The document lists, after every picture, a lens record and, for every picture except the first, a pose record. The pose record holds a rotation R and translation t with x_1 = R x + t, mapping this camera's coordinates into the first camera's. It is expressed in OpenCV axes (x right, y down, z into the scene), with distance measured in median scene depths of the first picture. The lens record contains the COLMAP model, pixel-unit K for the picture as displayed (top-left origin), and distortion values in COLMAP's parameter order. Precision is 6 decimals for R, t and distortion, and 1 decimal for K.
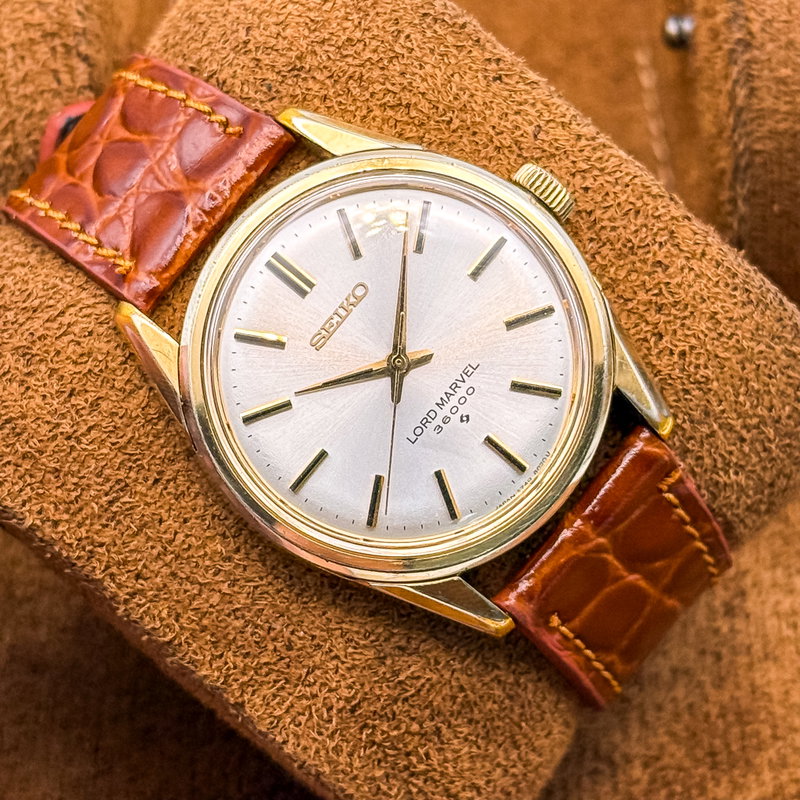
lens RADIAL K [[2869.7, 0, 413.6], [0, 2869.7, 425.0], [0, 0, 1]] dist [0.087344, -0.260547]
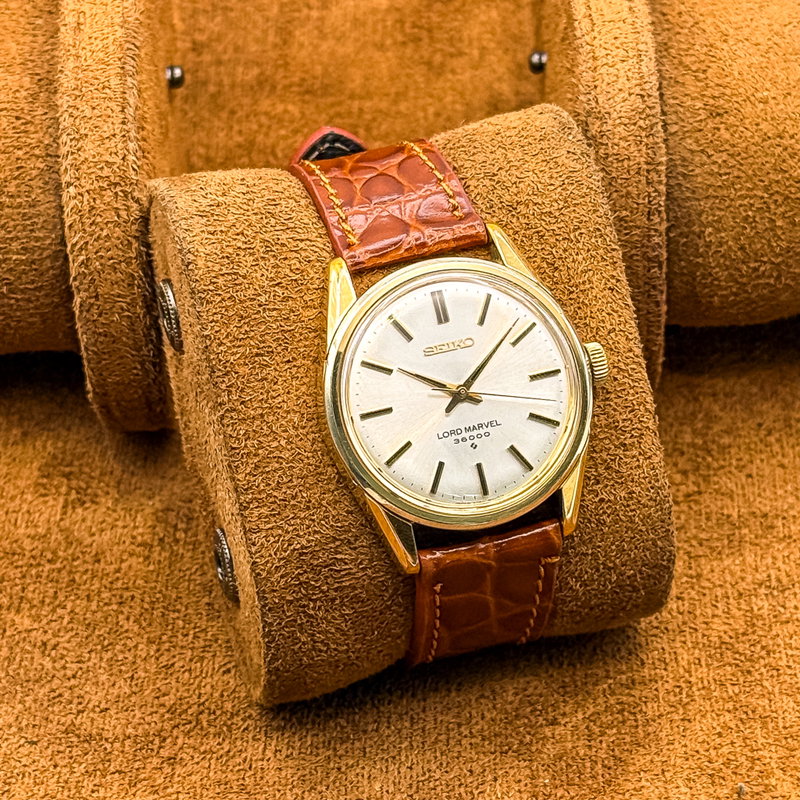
lens RADIAL K [[2745.1, 0, 399.2], [0, 2745.1, 414.4], [0, 0, 1]] dist [0.081412, 0.416787]
pose [[0.798387, 0.600832, 0.039740, -0.082547], [-0.595182, 0.797442, -0.099218, 0.153102], [-0.091304, 0.055562, 0.994272, -0.481806]]
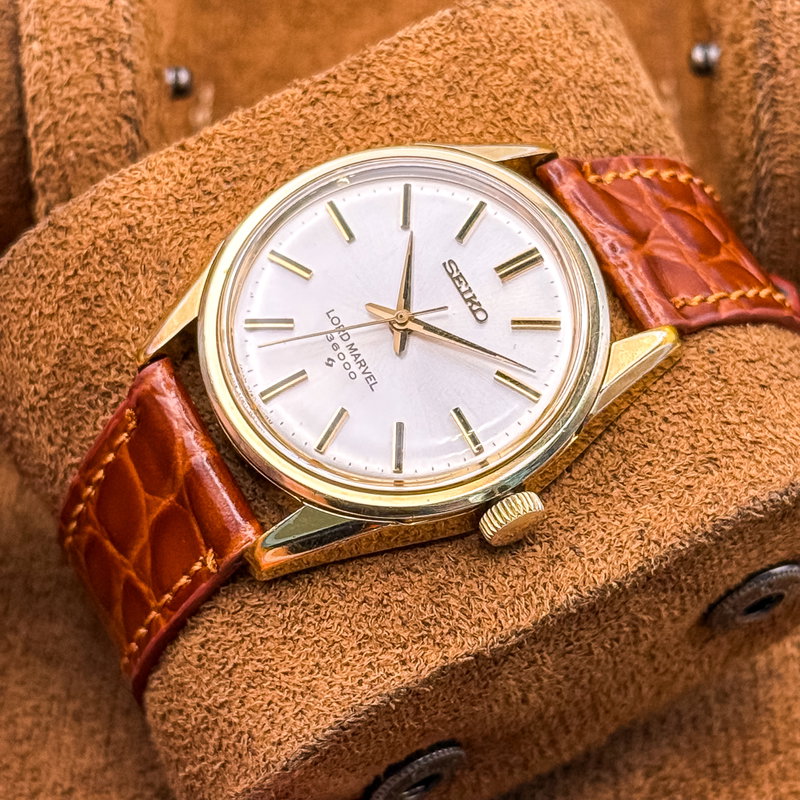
lens RADIAL K [[2869.7, 0, 413.6], [0, 2869.7, 425.0], [0, 0, 1]] dist [0.087344, -0.260547]
pose [[-0.371965, 0.834191, -0.407146, 0.438723], [-0.921183, -0.277724, 0.272563, -0.312697], [0.114295, 0.476440, 0.871746, 0.099643]]
